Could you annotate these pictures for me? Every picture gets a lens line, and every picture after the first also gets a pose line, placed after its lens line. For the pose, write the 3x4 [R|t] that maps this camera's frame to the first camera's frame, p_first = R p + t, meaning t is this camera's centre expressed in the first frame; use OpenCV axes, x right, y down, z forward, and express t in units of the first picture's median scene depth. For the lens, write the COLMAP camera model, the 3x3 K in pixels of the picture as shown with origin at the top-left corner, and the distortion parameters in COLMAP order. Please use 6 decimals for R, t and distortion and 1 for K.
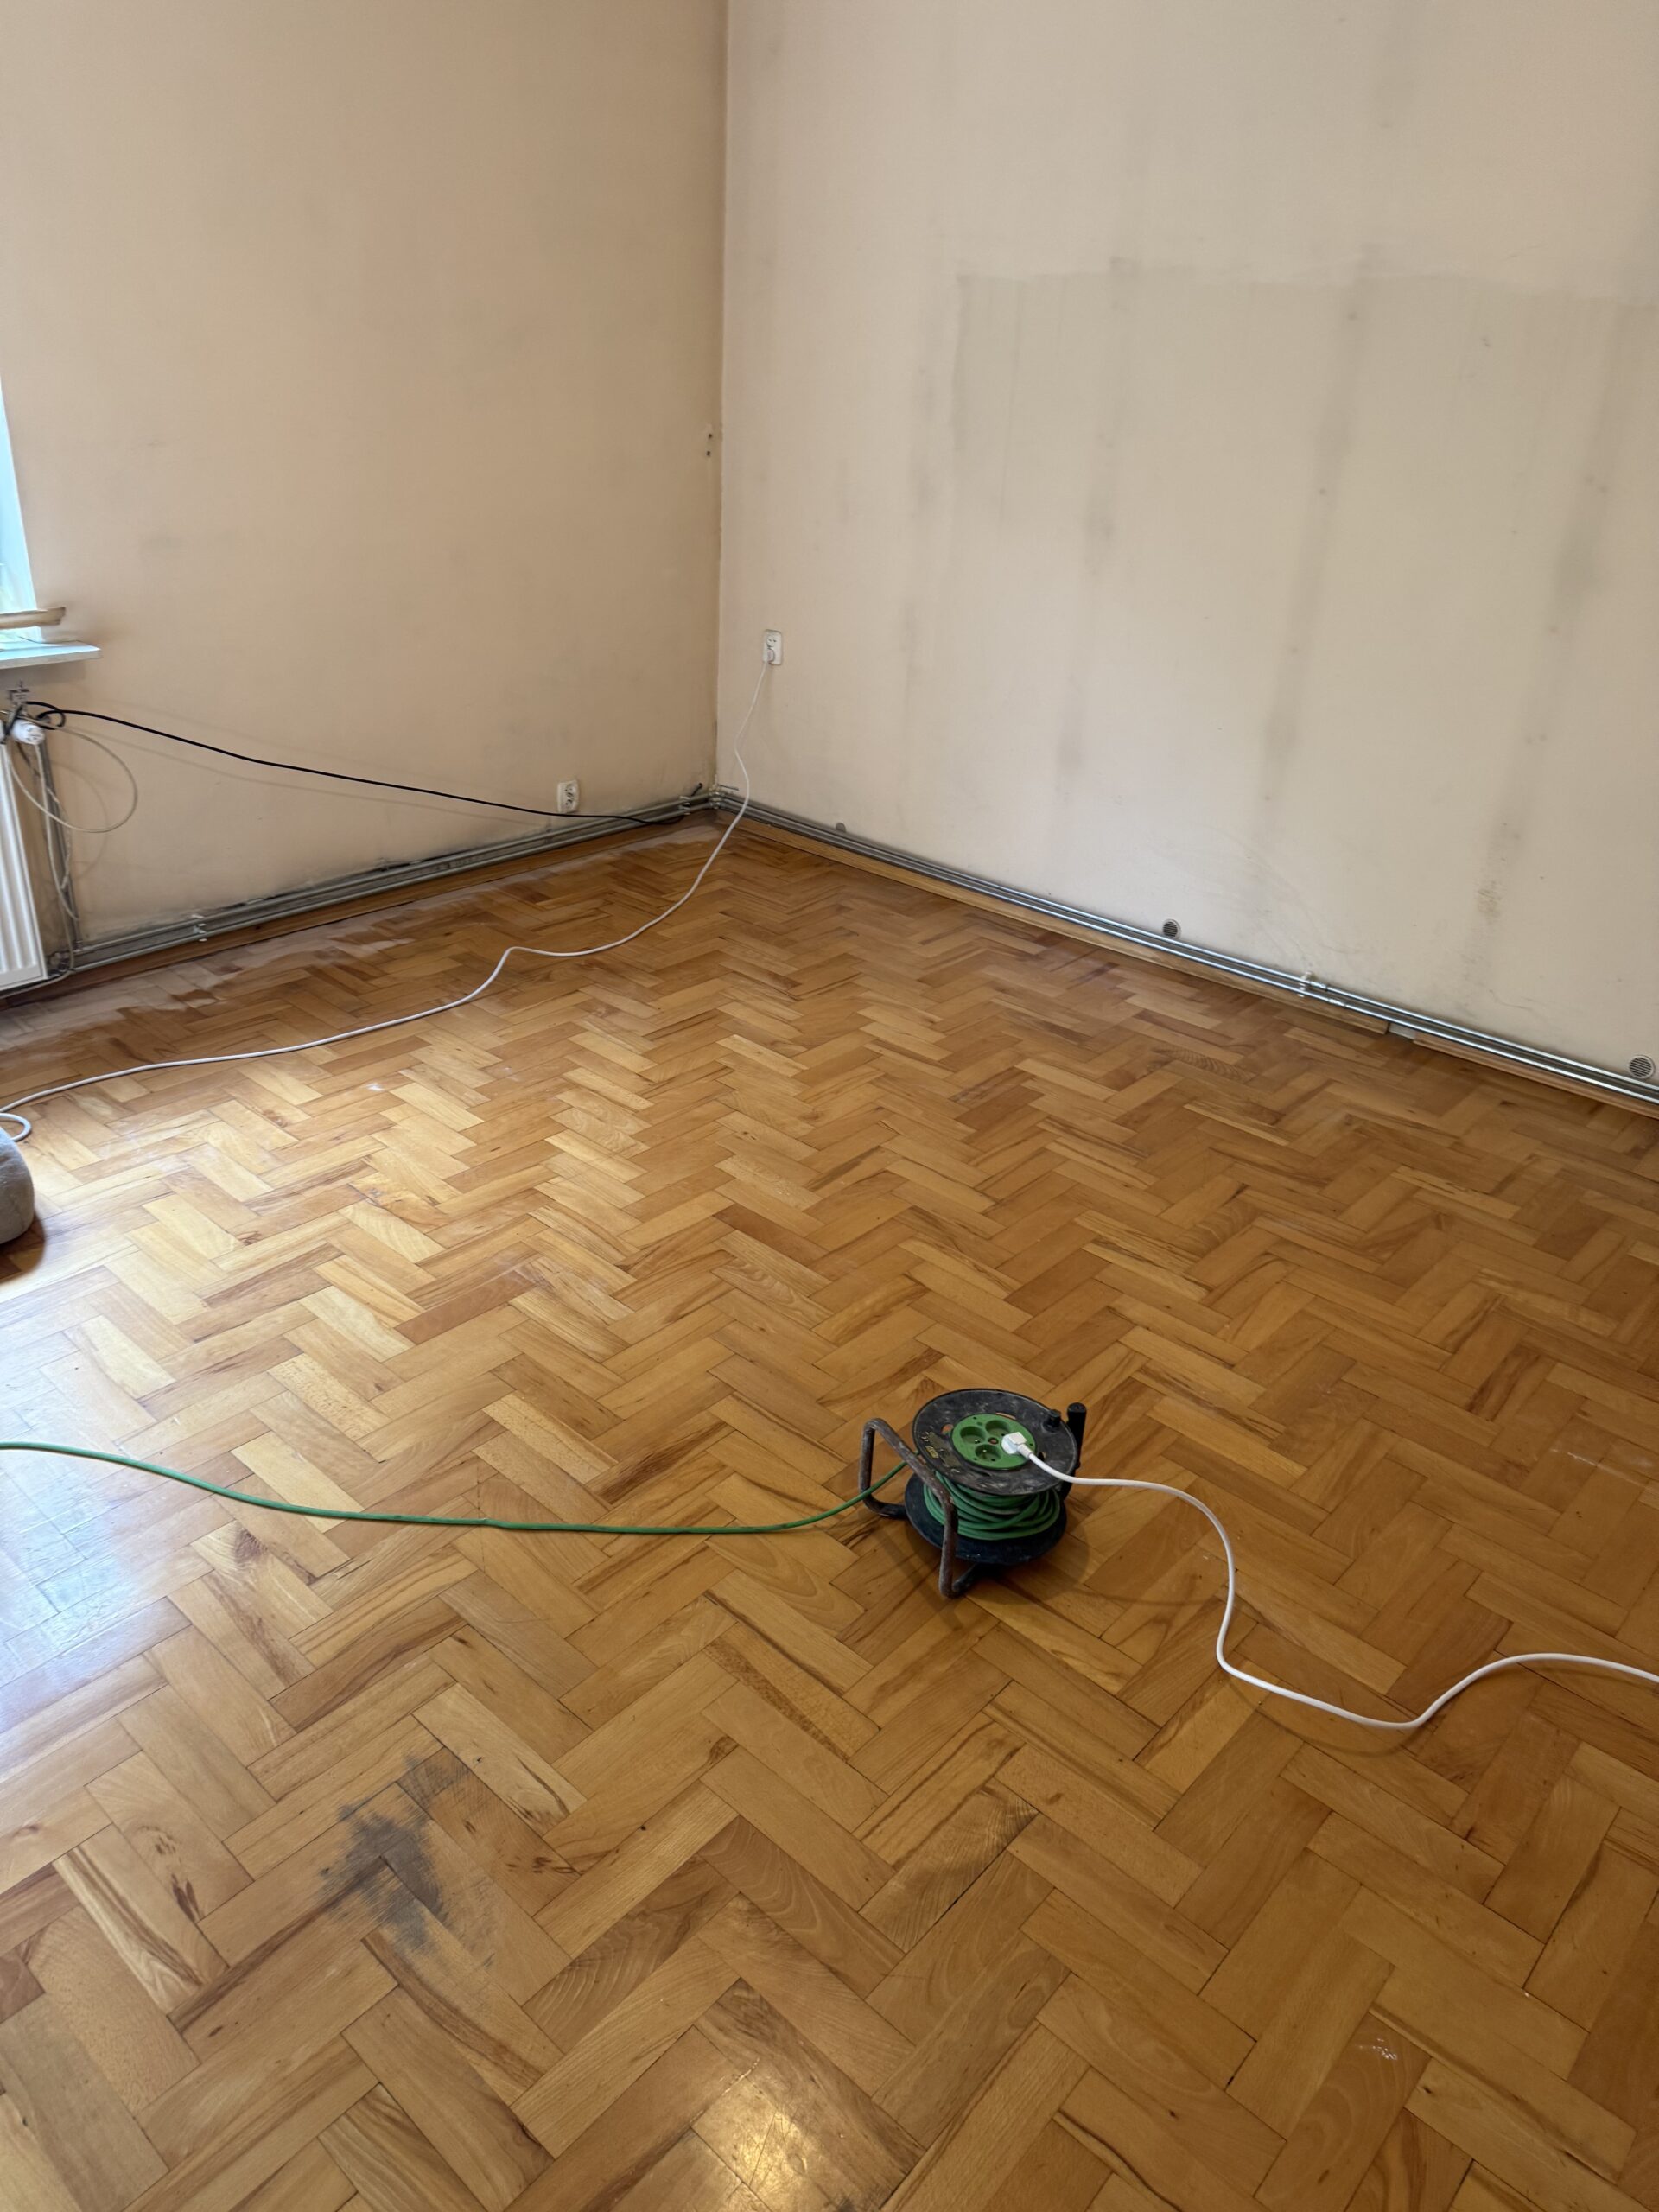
lens RADIAL K [[1568.0, 0, 818.0], [0, 1568.0, 1053.5], [0, 0, 1]] dist [0.051150, -0.040129]
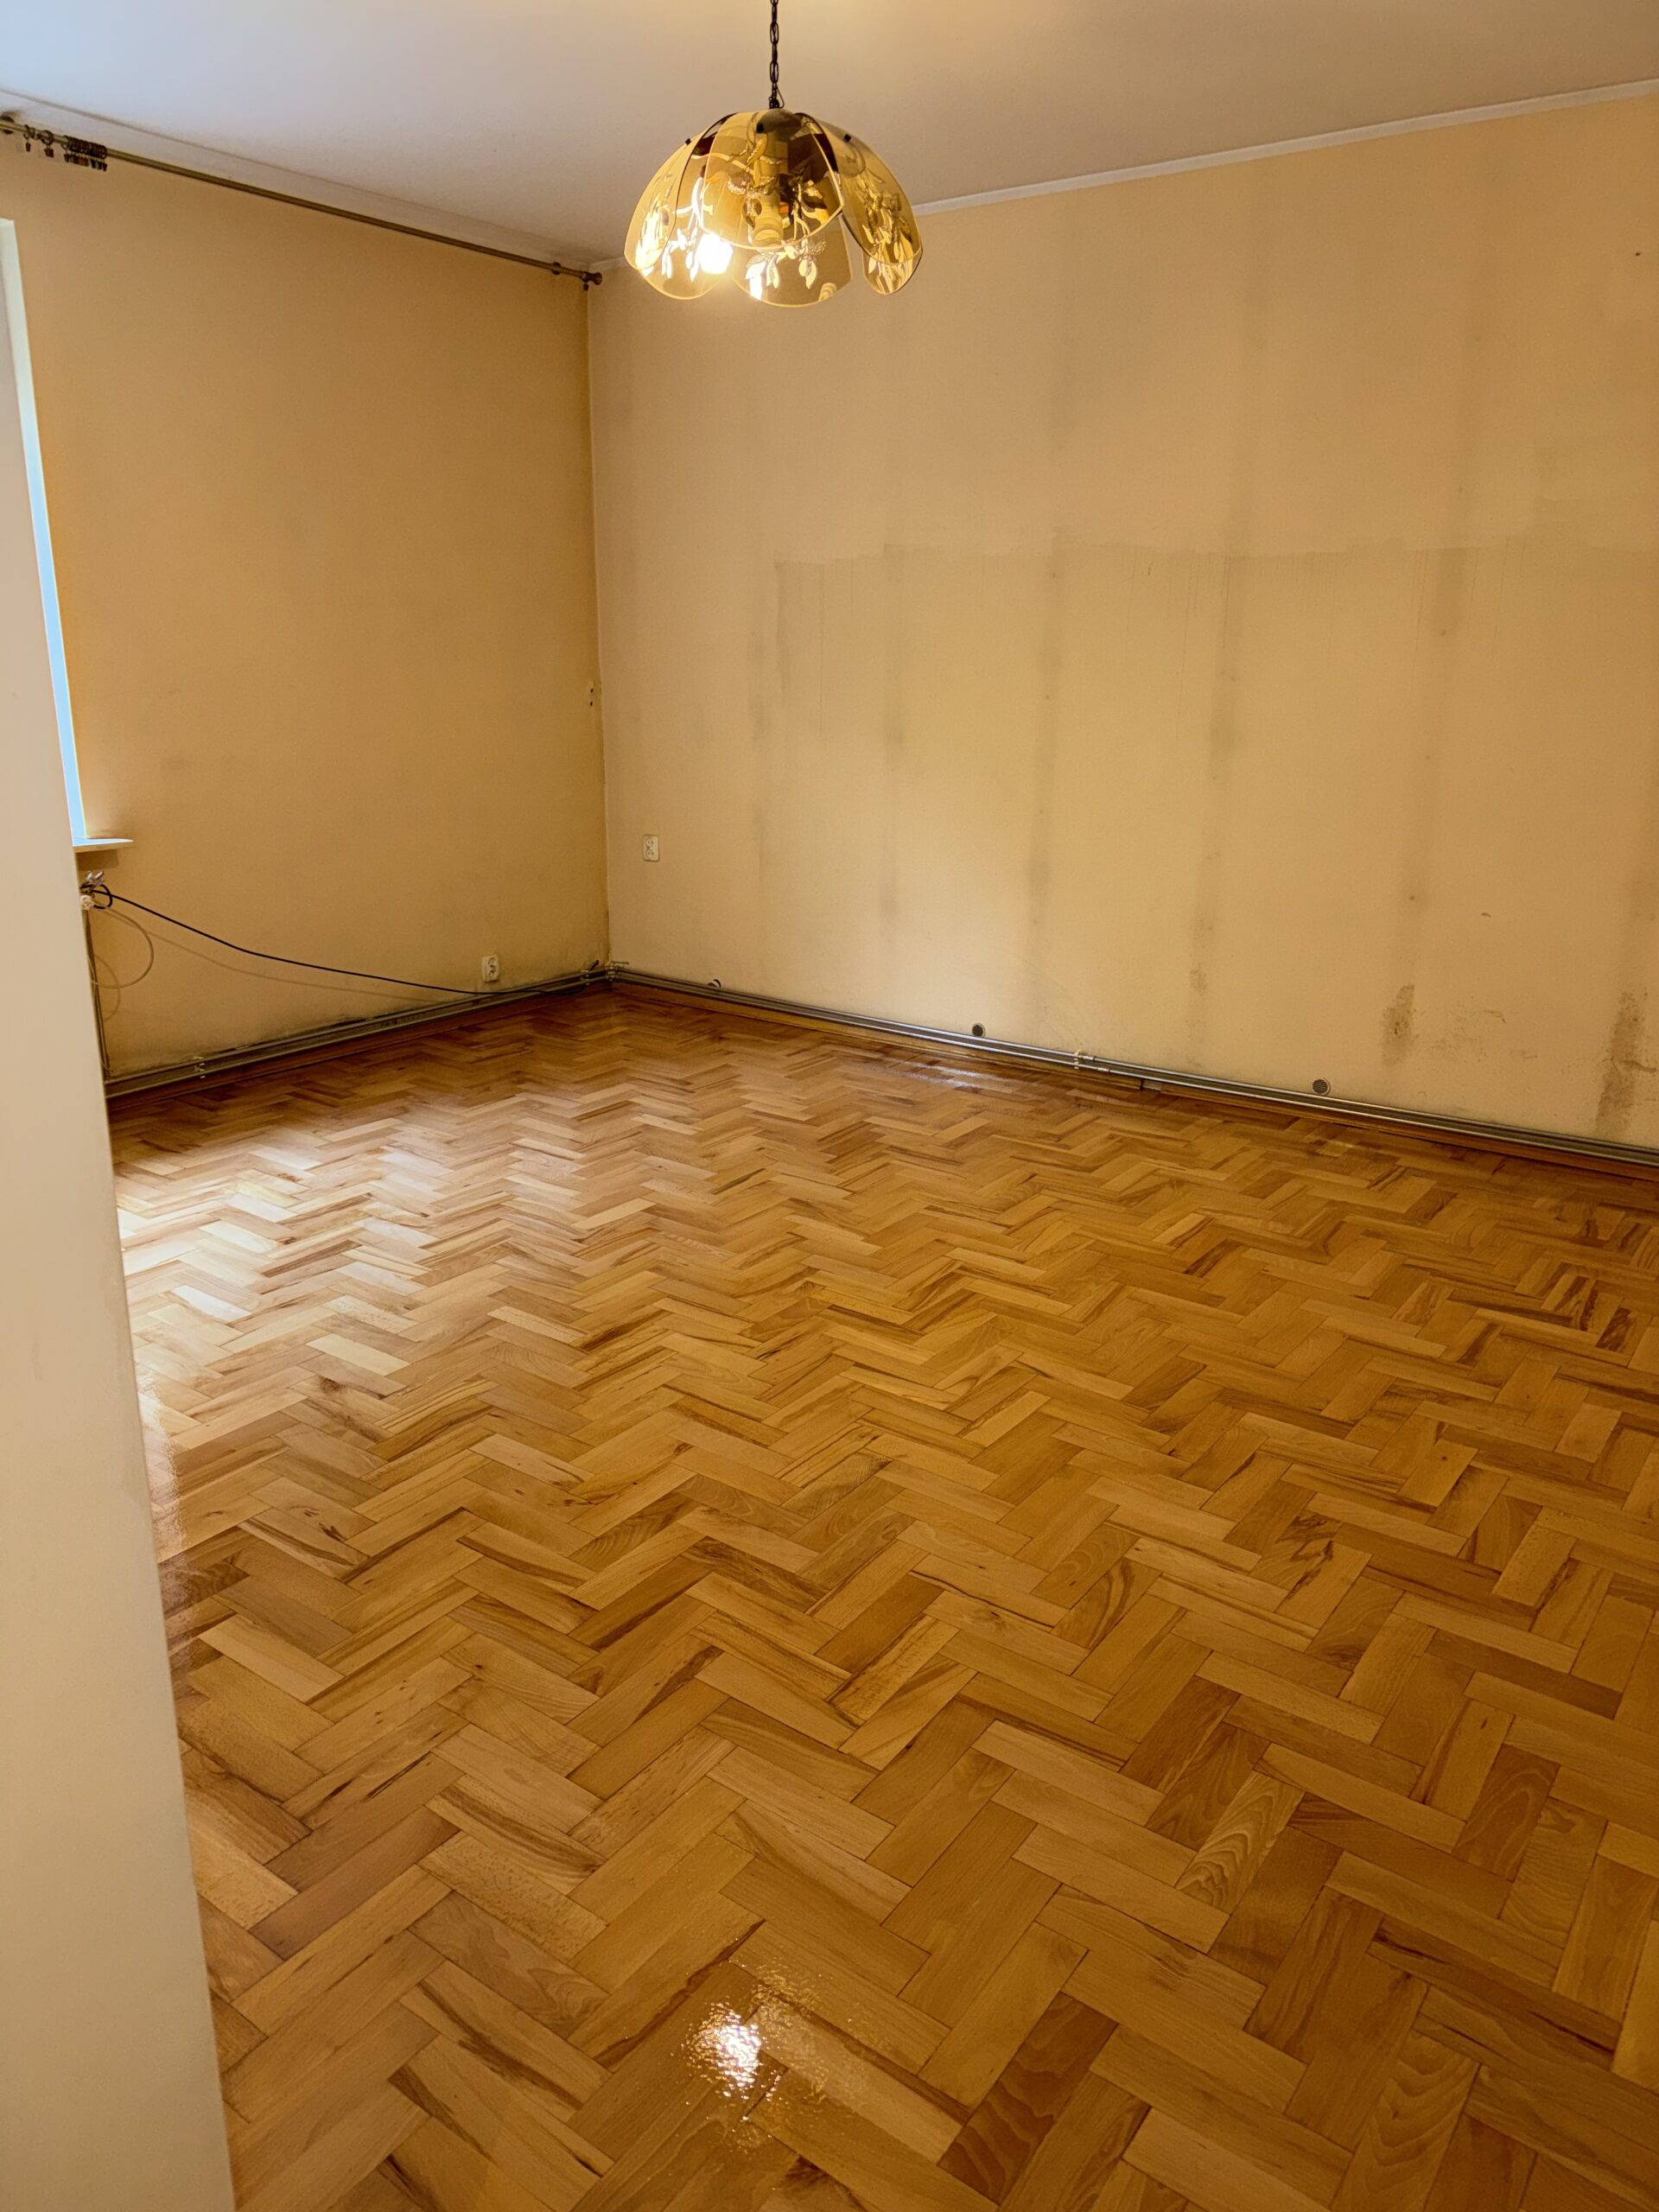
lens RADIAL K [[1568.0, 0, 859.0], [0, 1568.0, 1074.8], [0, 0, 1]] dist [0.051150, -0.040129]
pose [[0.991676, -0.063867, 0.111802, -0.026222], [0.082173, 0.982414, -0.167664, 0.239630], [-0.099127, 0.175455, 0.979484, -0.355342]]
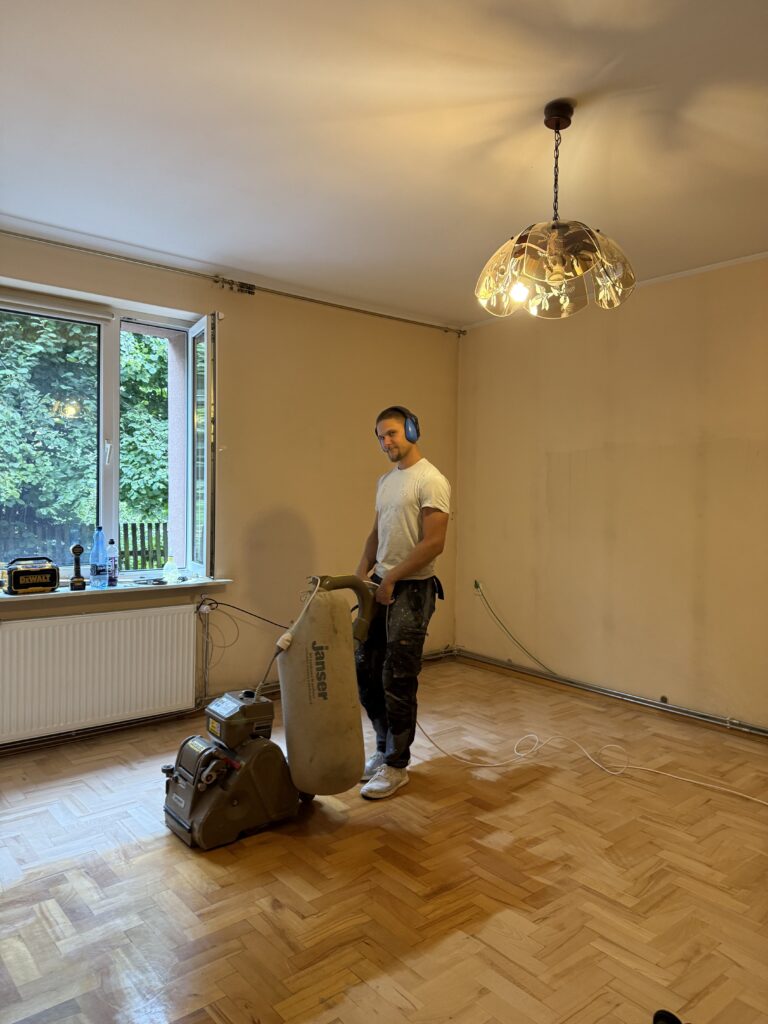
lens RADIAL K [[725.9, 0, 378.8], [0, 725.9, 506.3], [0, 0, 1]] dist [0.051150, -0.040129]
pose [[0.988777, -0.036001, -0.144999, -0.021172], [-0.027917, 0.908917, -0.416042, 0.170311], [0.146770, 0.415421, 0.897710, -0.163678]]
